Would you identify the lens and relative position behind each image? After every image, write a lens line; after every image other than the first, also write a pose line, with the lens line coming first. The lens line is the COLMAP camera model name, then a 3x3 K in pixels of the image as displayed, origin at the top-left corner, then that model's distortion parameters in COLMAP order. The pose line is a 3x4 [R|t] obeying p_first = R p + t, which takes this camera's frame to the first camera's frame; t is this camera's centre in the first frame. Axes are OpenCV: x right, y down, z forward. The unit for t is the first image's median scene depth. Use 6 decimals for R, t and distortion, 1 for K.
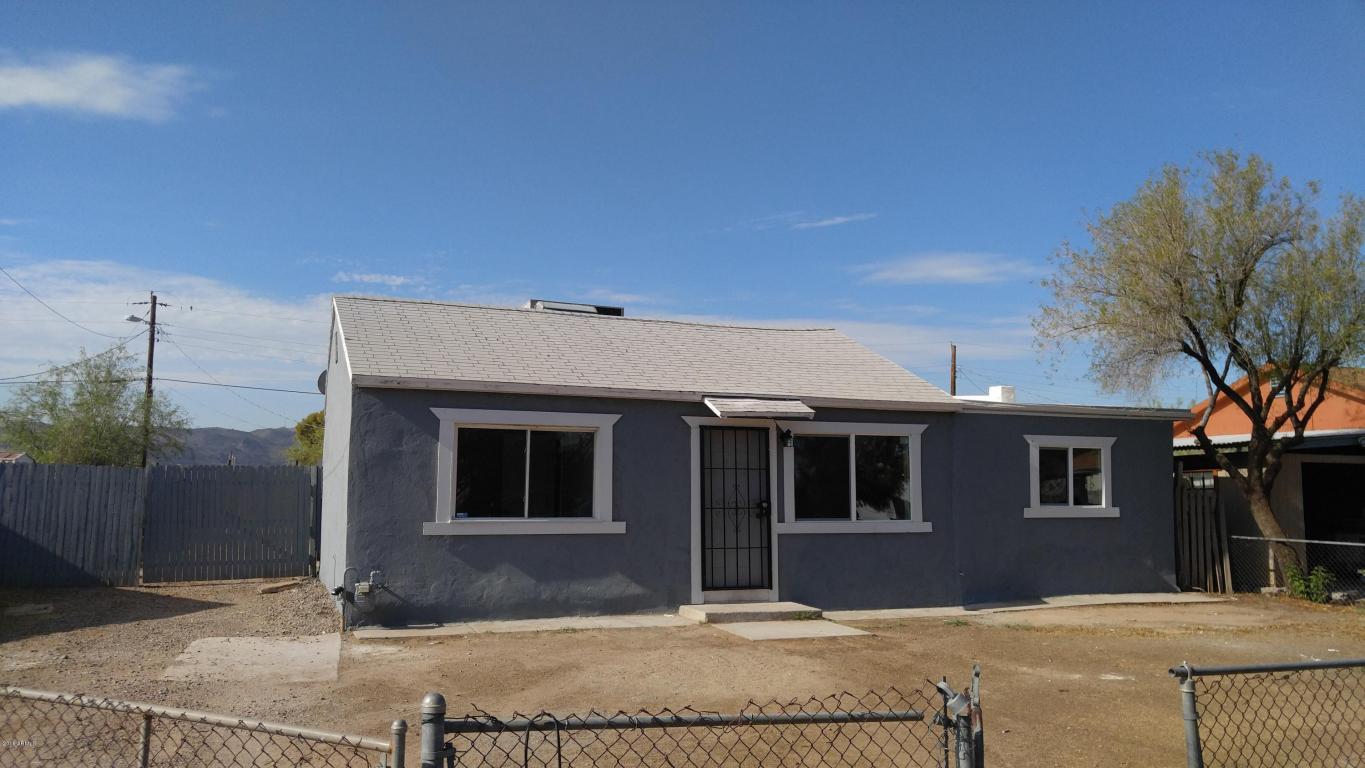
lens RADIAL K [[1036.0, 0, 682.6], [0, 1036.0, 424.3], [0, 0, 1]] dist [0.023007, -0.002171]
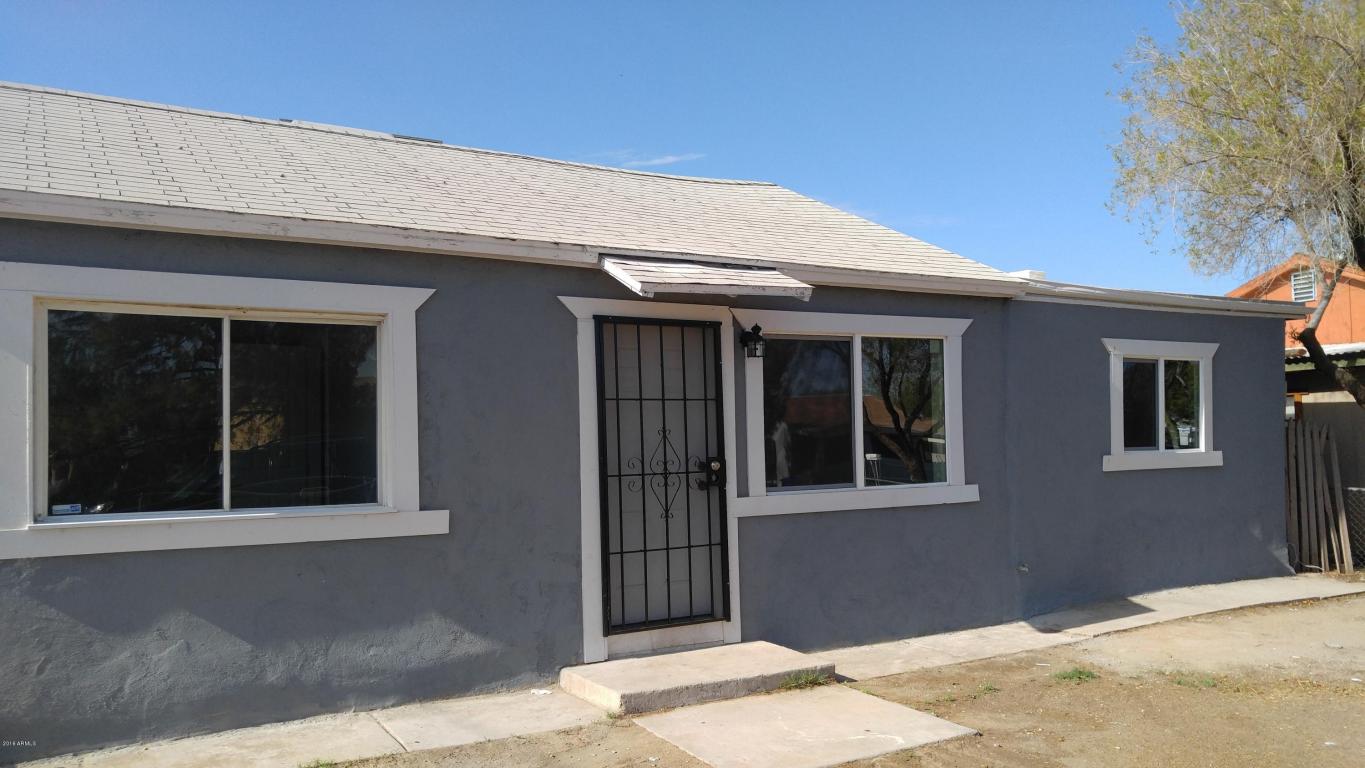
lens RADIAL K [[1036.0, 0, 682.6], [0, 1036.0, 424.3], [0, 0, 1]] dist [0.023007, -0.002171]
pose [[0.987315, -0.017994, 0.157748, -0.021425], [0.008537, 0.998136, 0.060427, 0.024218], [-0.158542, -0.058314, 0.985629, 0.477053]]
